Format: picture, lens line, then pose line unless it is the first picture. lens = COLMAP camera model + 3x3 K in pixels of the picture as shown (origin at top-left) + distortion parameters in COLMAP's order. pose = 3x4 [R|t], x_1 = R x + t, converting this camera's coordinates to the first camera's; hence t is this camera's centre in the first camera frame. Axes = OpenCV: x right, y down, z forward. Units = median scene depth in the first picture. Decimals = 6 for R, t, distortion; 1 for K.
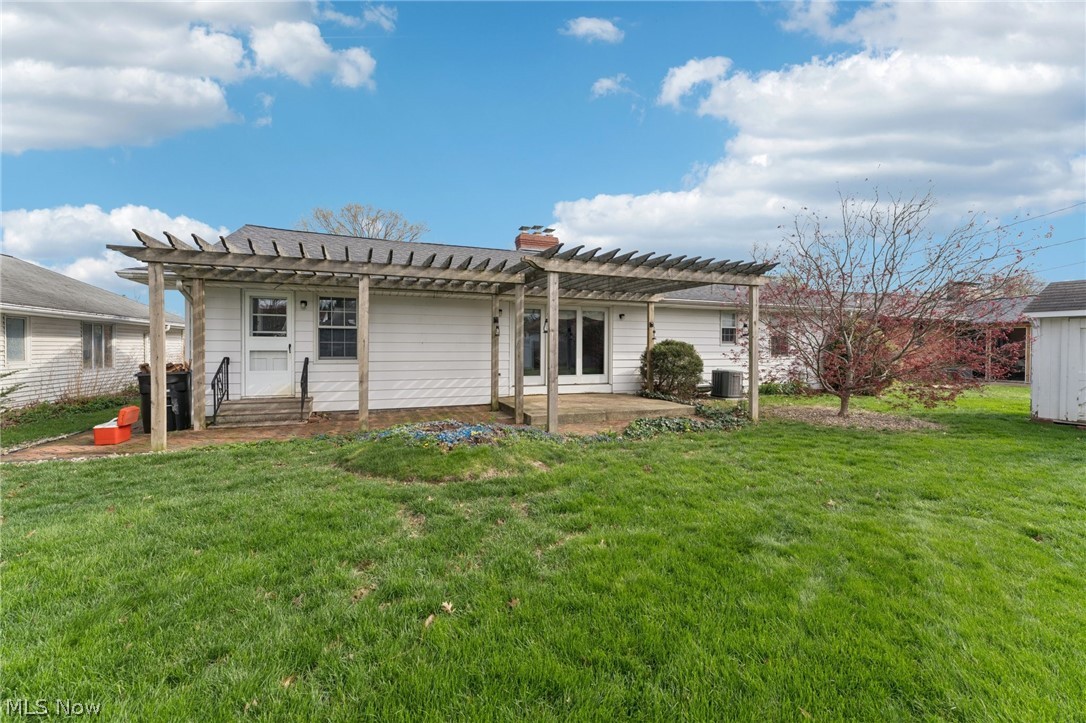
lens RADIAL K [[437.7, 0, 545.1], [0, 437.7, 354.3], [0, 0, 1]] dist [-0.000838, -0.000217]
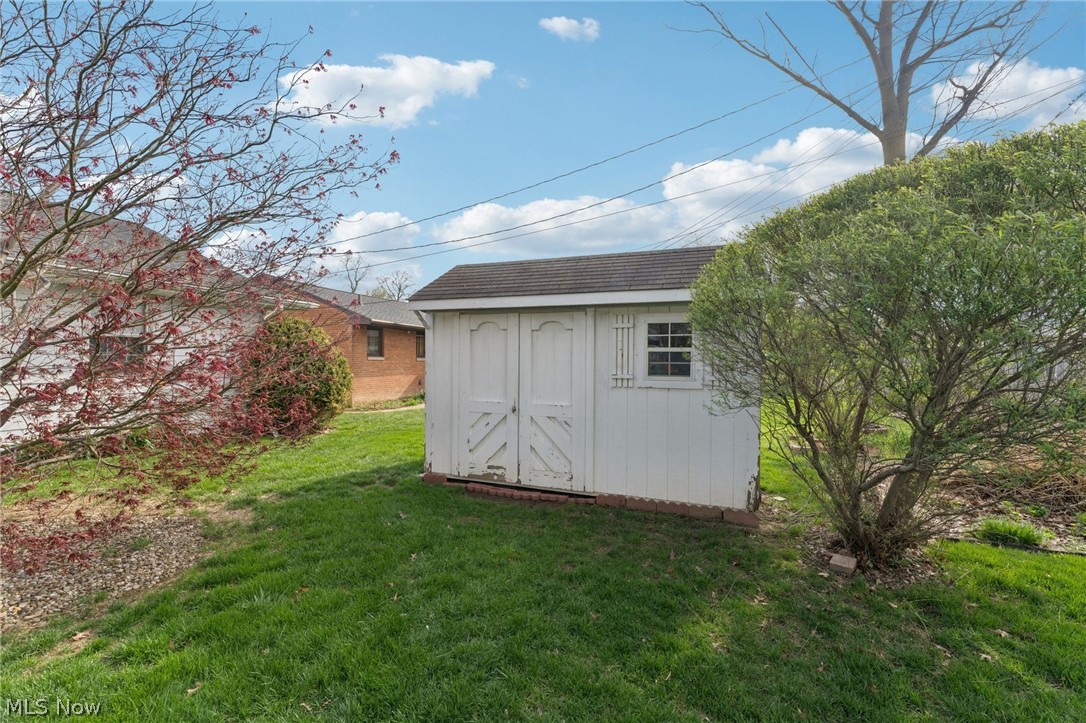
lens RADIAL K [[436.3, 0, 540.2], [0, 436.3, 361.3], [0, 0, 1]] dist [-0.000518, 0.000003]
pose [[0.674741, 0.000115, 0.738054, 0.614264], [0.010889, 0.999890, -0.010110, -0.004254], [-0.737974, 0.014858, 0.674666, 0.370139]]
